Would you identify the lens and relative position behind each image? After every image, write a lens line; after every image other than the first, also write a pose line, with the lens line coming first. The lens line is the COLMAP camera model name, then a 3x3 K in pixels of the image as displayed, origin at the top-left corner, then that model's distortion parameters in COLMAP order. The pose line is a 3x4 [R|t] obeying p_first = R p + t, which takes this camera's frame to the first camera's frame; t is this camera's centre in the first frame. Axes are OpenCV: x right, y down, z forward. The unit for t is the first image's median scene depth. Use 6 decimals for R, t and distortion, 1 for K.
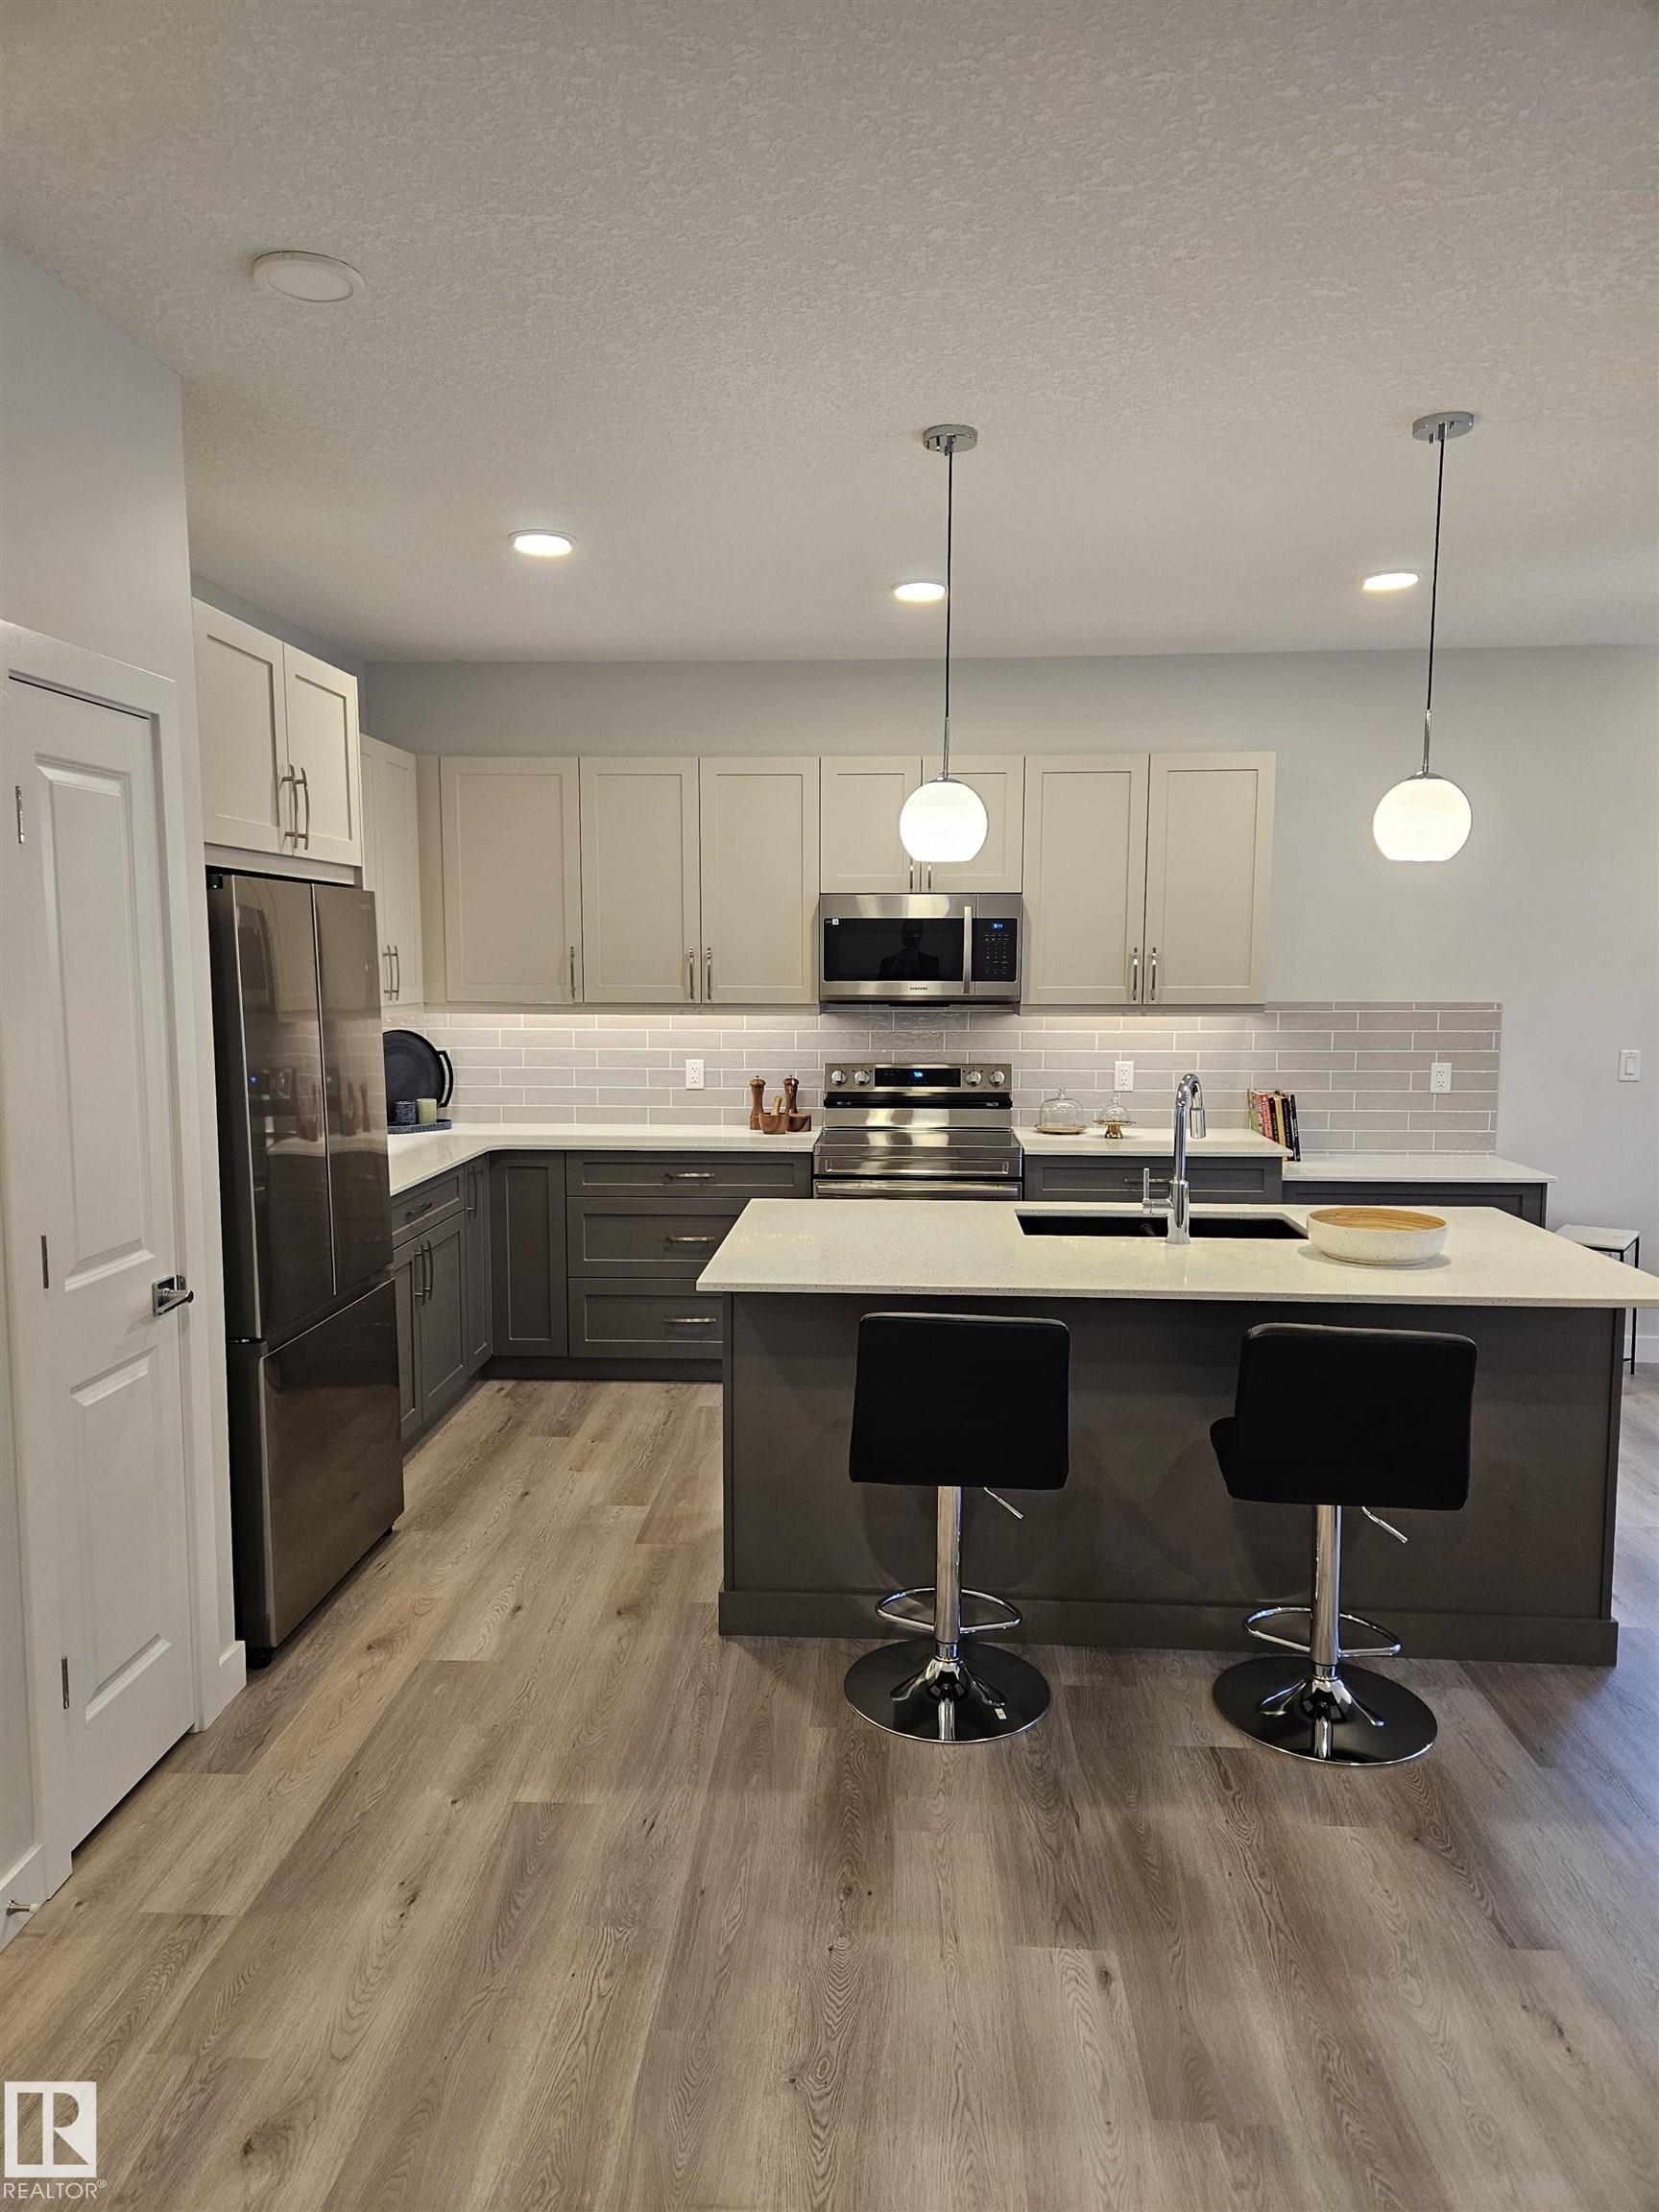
lens RADIAL K [[1484.6, 0, 830.1], [0, 1484.6, 1098.4], [0, 0, 1]] dist [0.047556, 0.000343]
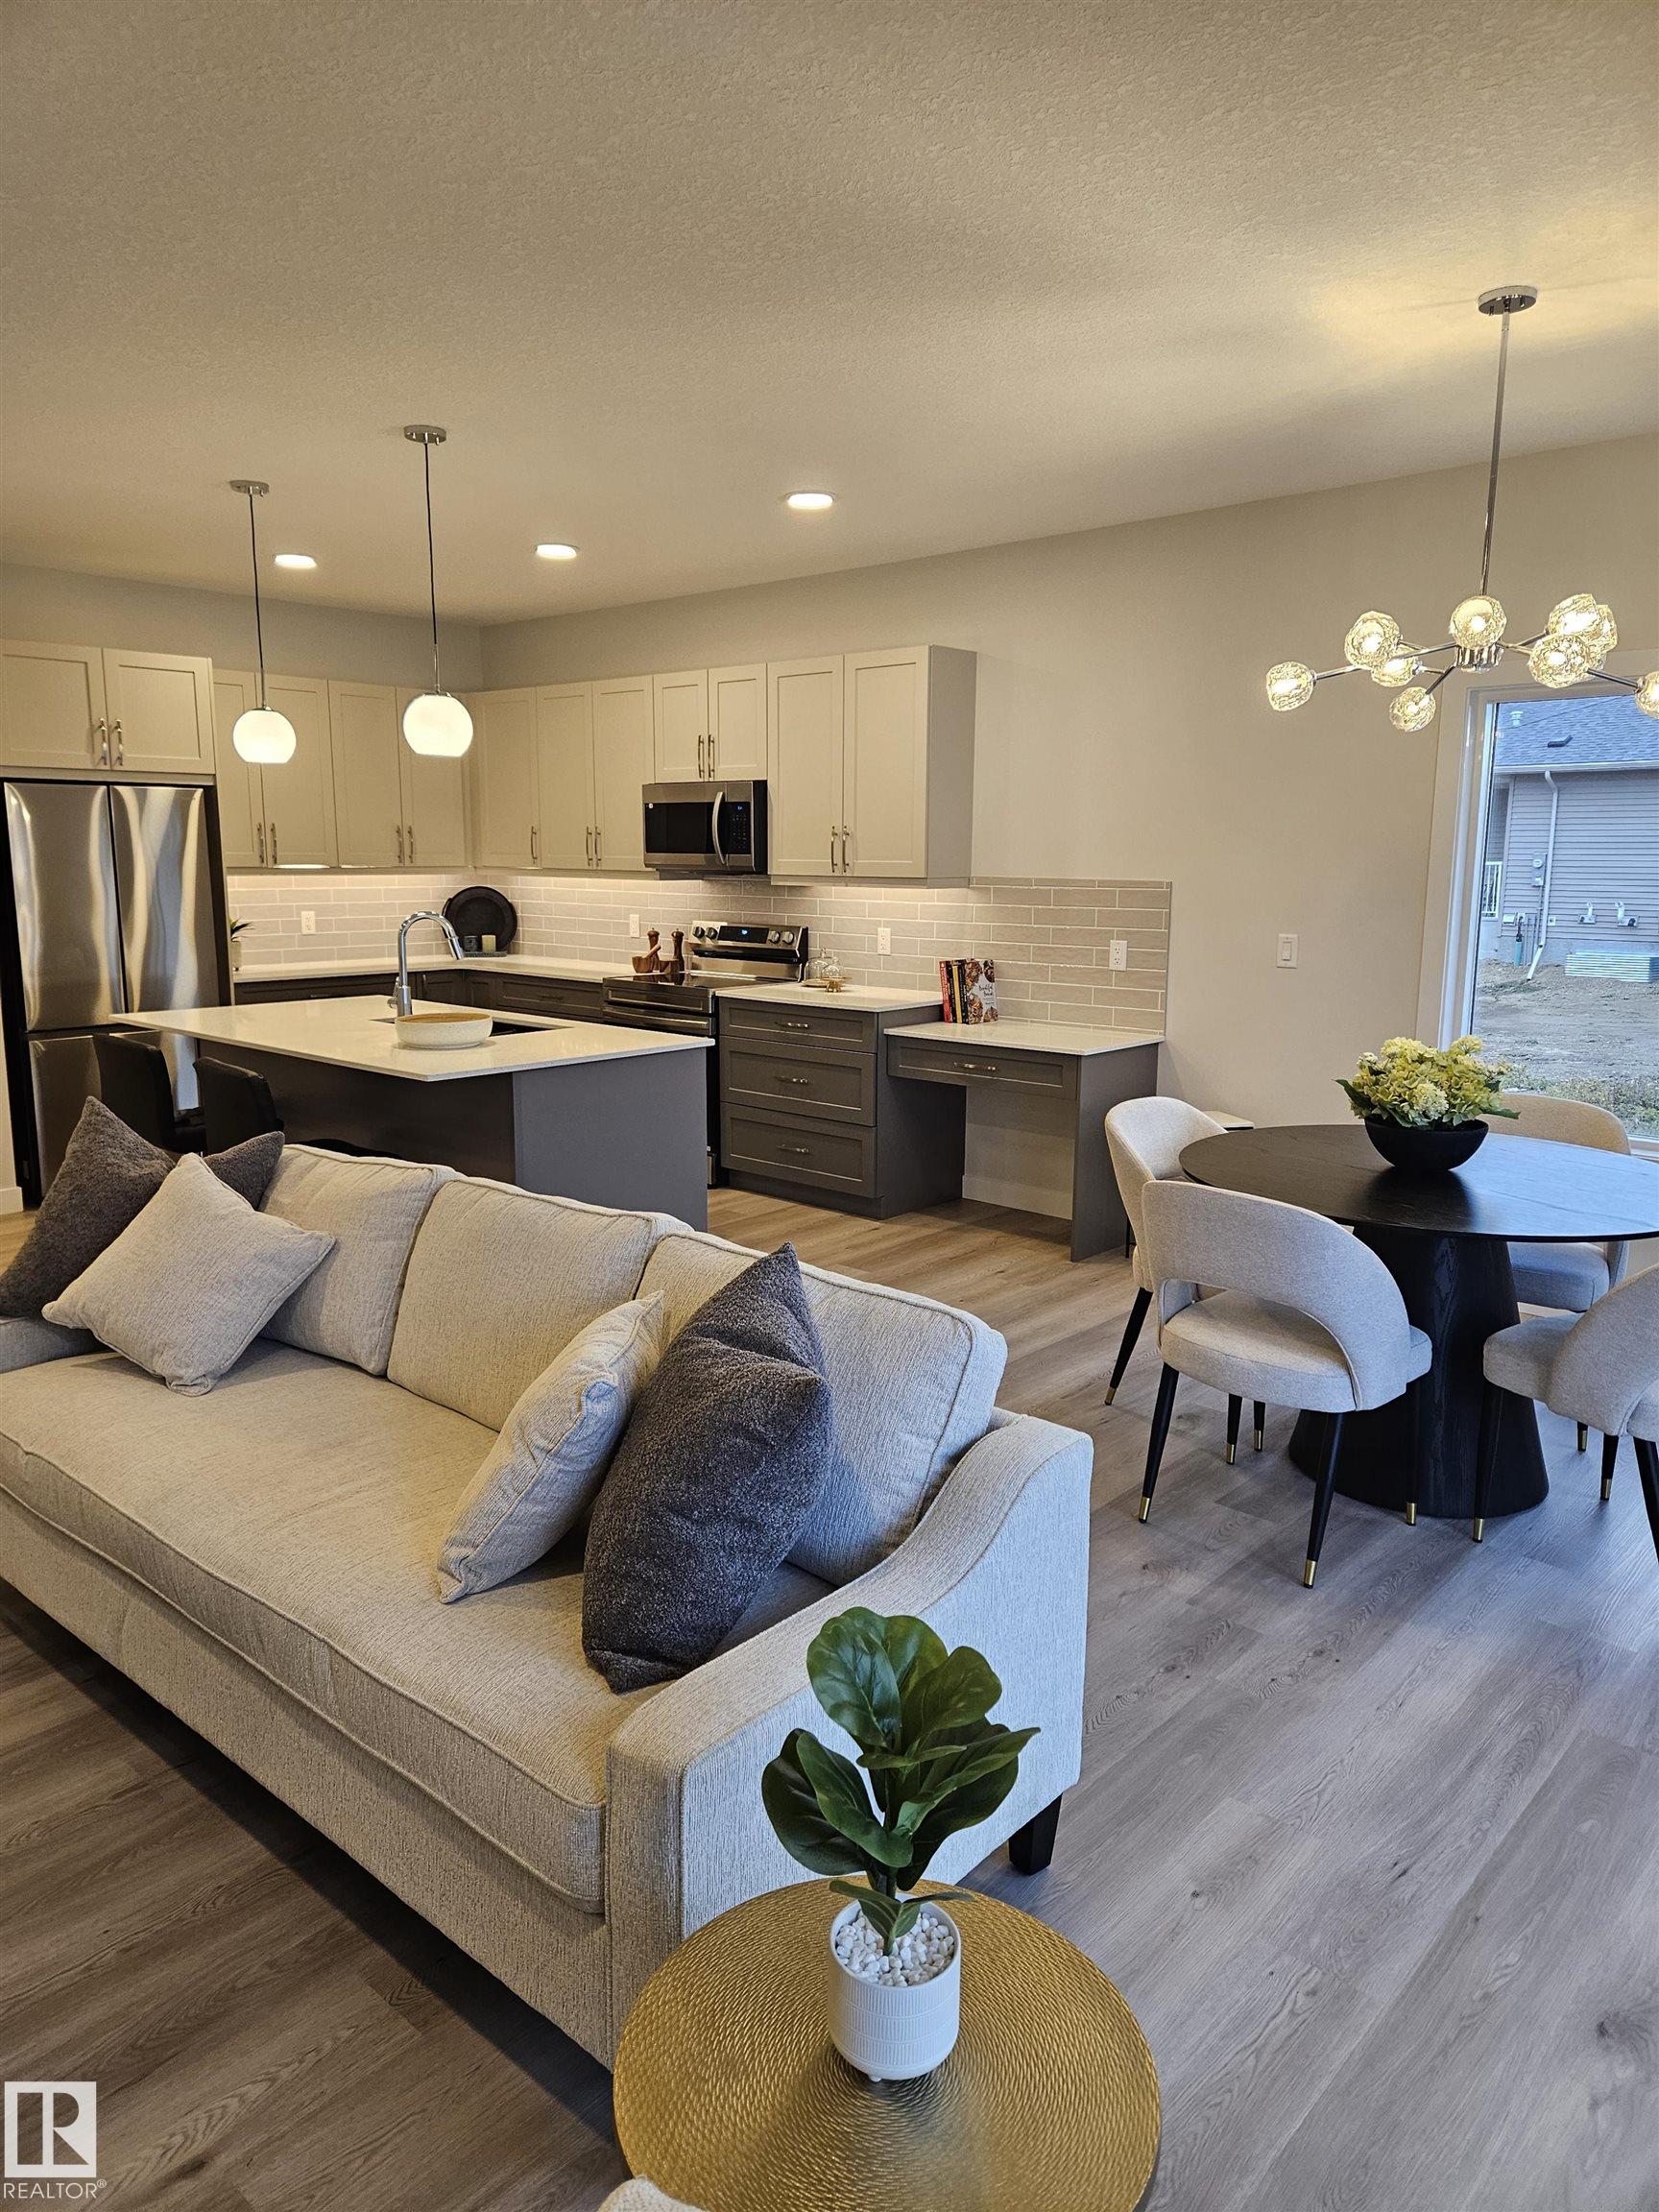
lens RADIAL K [[1484.6, 0, 830.7], [0, 1484.6, 1116.1], [0, 0, 1]] dist [0.047556, 0.000343]
pose [[0.780461, 0.115606, -0.614424, 0.893827], [-0.063711, 0.992346, 0.105786, 0.000251], [0.621950, -0.043416, 0.781852, 0.080037]]
